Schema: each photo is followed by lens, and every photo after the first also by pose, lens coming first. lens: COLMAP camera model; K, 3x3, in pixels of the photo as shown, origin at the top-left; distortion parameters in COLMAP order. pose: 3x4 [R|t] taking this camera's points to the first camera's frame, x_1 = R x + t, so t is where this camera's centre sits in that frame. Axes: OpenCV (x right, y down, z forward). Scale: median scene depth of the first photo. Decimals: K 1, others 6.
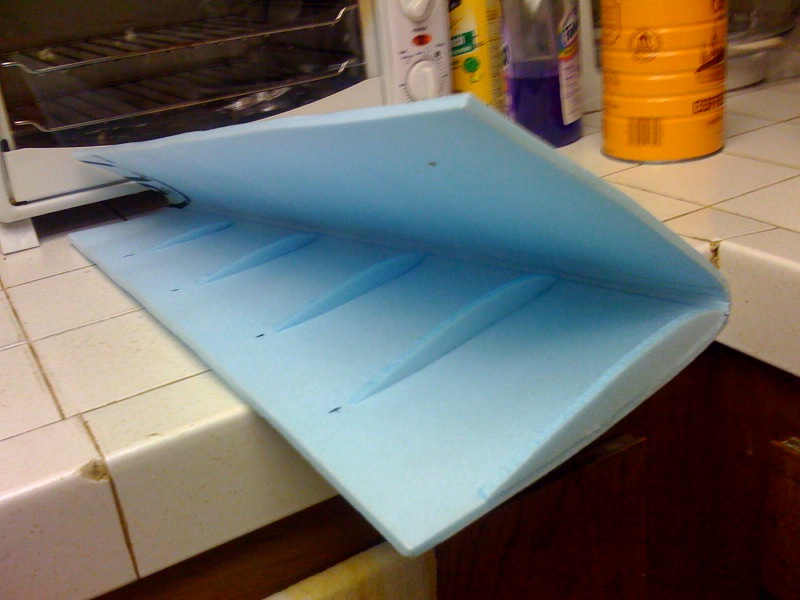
lens RADIAL K [[909.8, 0, 400.0], [0, 909.8, 300.0], [0, 0, 1]] dist [-0.003331, -0.068652]
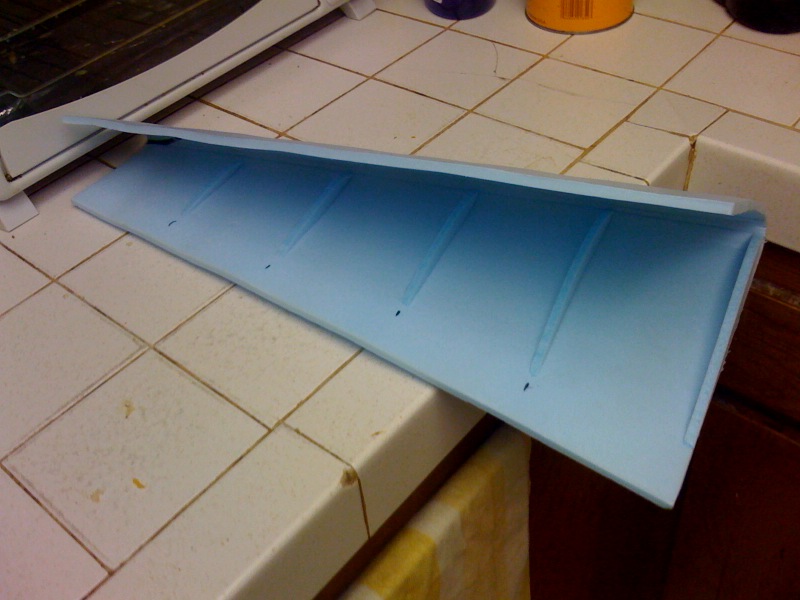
lens RADIAL K [[909.8, 0, 400.0], [0, 909.8, 300.0], [0, 0, 1]] dist [-0.003331, -0.068652]
pose [[0.943683, -0.211092, 0.254761, -0.384269], [0.126258, 0.941510, 0.312439, -0.293297], [-0.305814, -0.262678, 0.915138, -0.047190]]
